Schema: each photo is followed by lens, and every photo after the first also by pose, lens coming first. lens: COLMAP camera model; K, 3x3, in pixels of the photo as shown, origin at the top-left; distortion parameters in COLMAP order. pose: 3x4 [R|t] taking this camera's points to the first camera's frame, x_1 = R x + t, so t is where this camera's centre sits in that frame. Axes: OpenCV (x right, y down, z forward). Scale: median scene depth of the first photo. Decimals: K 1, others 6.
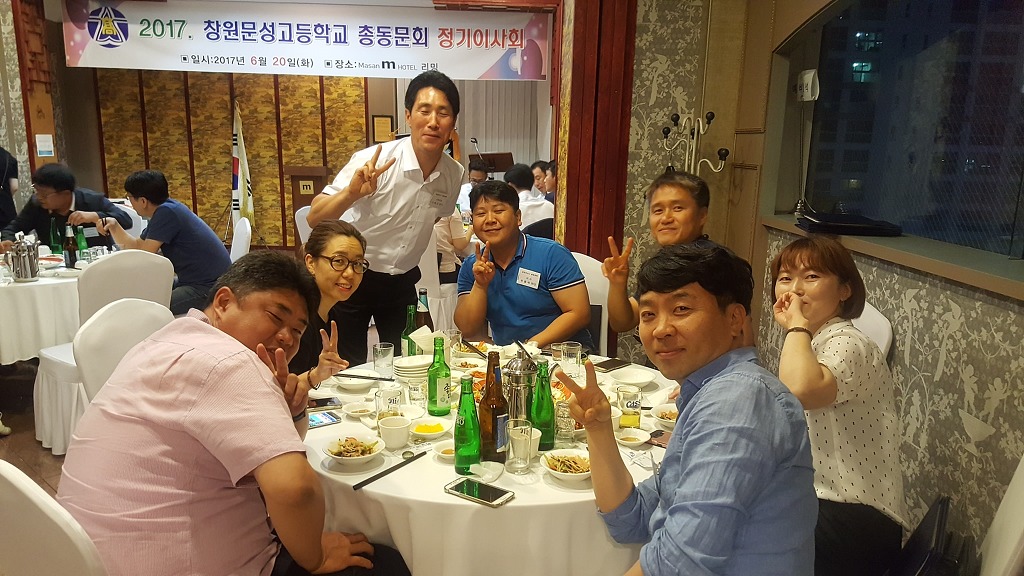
lens RADIAL K [[762.5, 0, 525.9], [0, 762.5, 324.1], [0, 0, 1]] dist [0.094468, -0.142272]
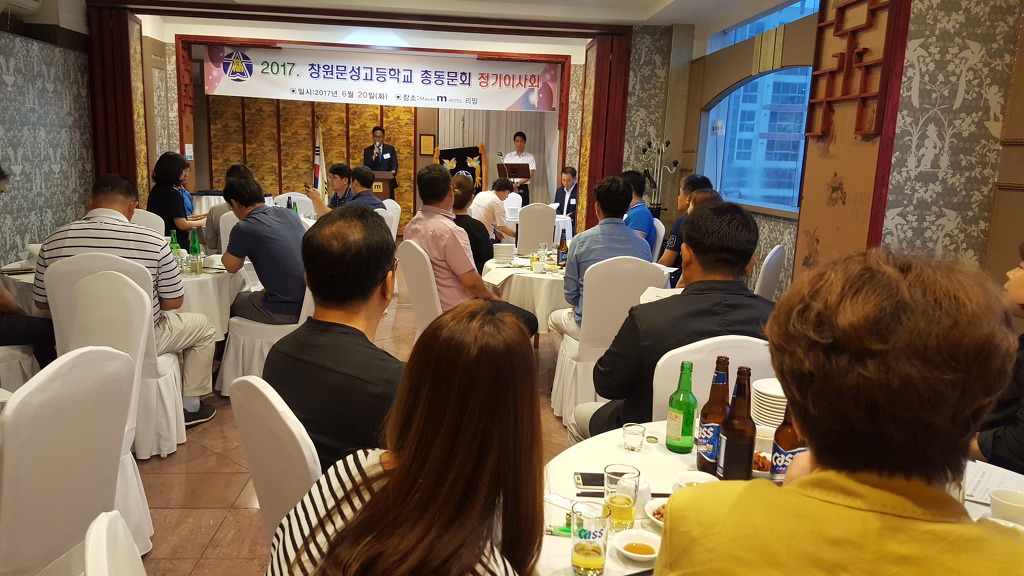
lens RADIAL K [[762.5, 0, 530.6], [0, 762.5, 329.5], [0, 0, 1]] dist [0.094468, -0.142272]
pose [[0.999053, 0.007912, 0.042780, -0.075817], [-0.007336, 0.999881, -0.013593, 0.093683], [-0.042883, 0.013266, 0.998992, -0.374801]]
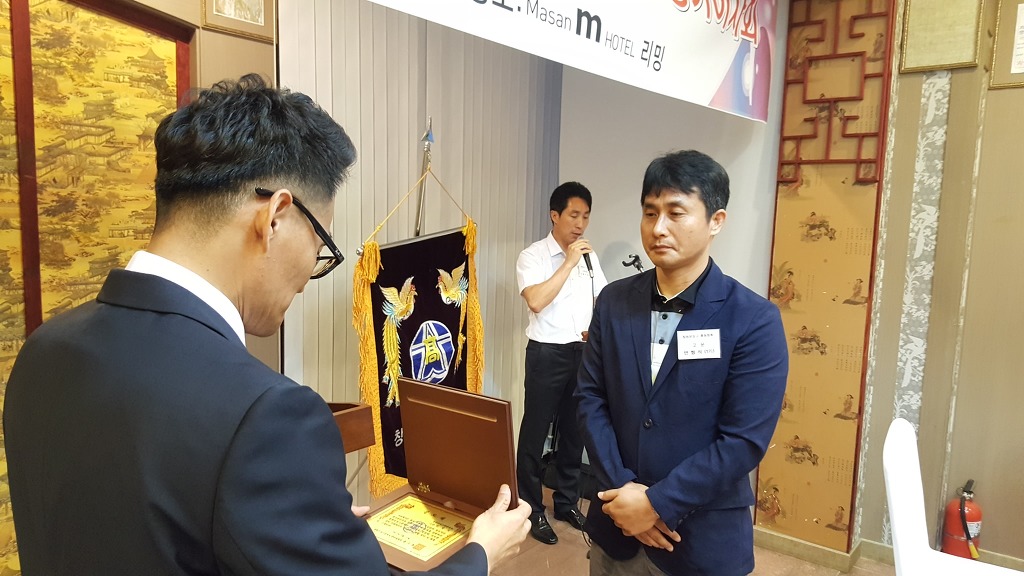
lens RADIAL K [[762.5, 0, 523.6], [0, 762.5, 327.2], [0, 0, 1]] dist [0.094468, -0.142272]
pose [[0.654861, -0.105793, 0.748308, -0.421323], [0.163443, 0.986546, -0.003559, -0.230527], [-0.737864, 0.124637, 0.663342, 0.847276]]
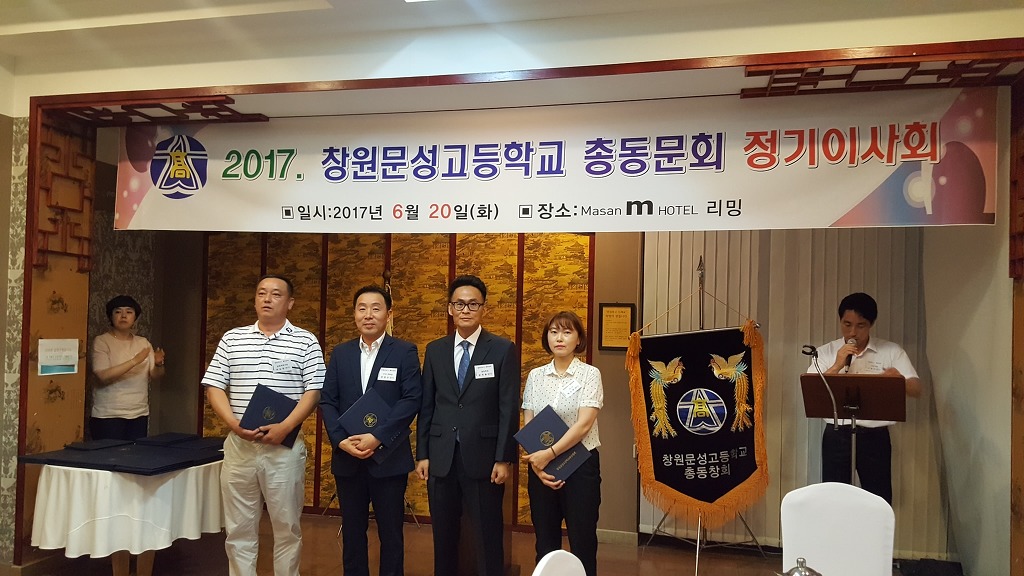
lens RADIAL K [[762.5, 0, 505.5], [0, 762.5, 305.3], [0, 0, 1]] dist [0.094468, -0.142272]
pose [[0.953693, -0.004557, -0.300748, -0.112190], [-0.074274, 0.965353, -0.250155, -0.143190], [0.291468, 0.260909, 0.920311, 0.531762]]
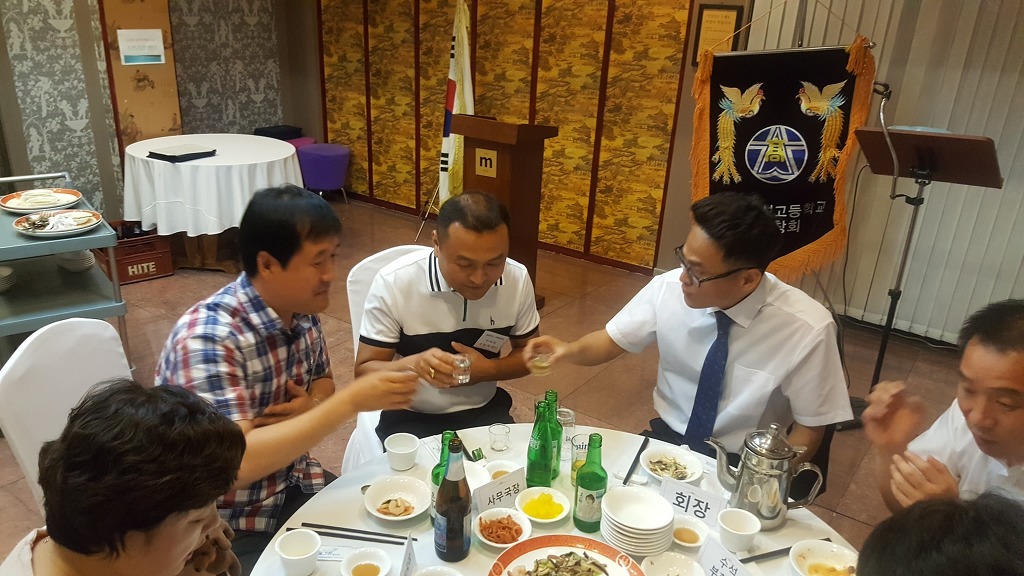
lens RADIAL K [[762.5, 0, 495.3], [0, 762.5, 330.7], [0, 0, 1]] dist [0.094468, -0.142272]
pose [[0.769695, 0.272531, -0.577318, 0.032054], [-0.178520, 0.960109, 0.215226, -0.191414], [0.612944, -0.062595, 0.787643, 0.647119]]
